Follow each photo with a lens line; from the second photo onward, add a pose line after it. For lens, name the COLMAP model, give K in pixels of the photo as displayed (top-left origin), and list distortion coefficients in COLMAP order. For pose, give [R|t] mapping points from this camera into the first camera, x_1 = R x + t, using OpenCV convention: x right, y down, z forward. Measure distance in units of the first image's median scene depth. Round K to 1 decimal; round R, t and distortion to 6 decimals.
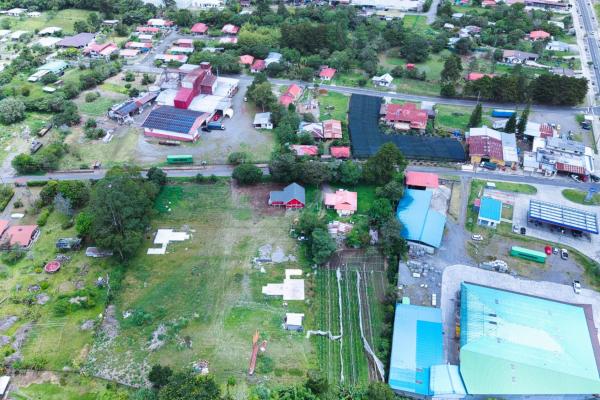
lens RADIAL K [[472.5, 0, 299.4], [0, 472.5, 200.1], [0, 0, 1]] dist [0.048241, -0.068581]
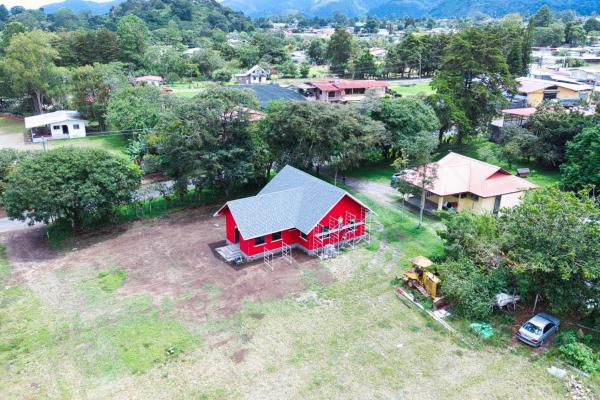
lens RADIAL K [[472.5, 0, 296.0], [0, 472.5, 199.2], [0, 0, 1]] dist [0.048241, -0.068581]
pose [[0.842684, -0.192685, 0.502749, -0.146452], [0.336859, 0.917116, -0.213131, 0.039110], [-0.420012, 0.348957, 0.837746, 0.794247]]
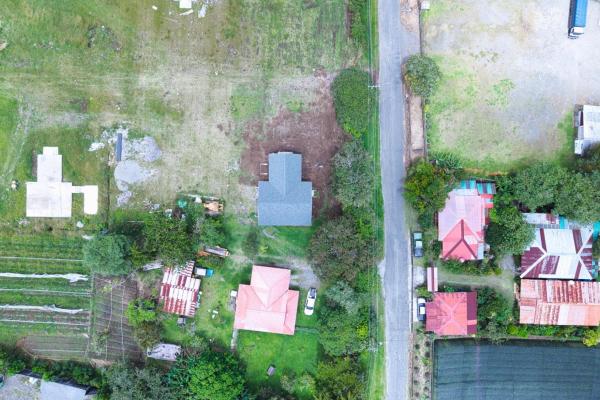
lens RADIAL K [[472.5, 0, 303.0], [0, 472.5, 200.4], [0, 0, 1]] dist [0.048241, -0.068581]
pose [[-0.022399, 0.999629, -0.015465, -0.006997], [-0.649362, -0.002785, 0.760474, -0.392590], [0.760149, 0.027076, 0.649184, 0.702833]]
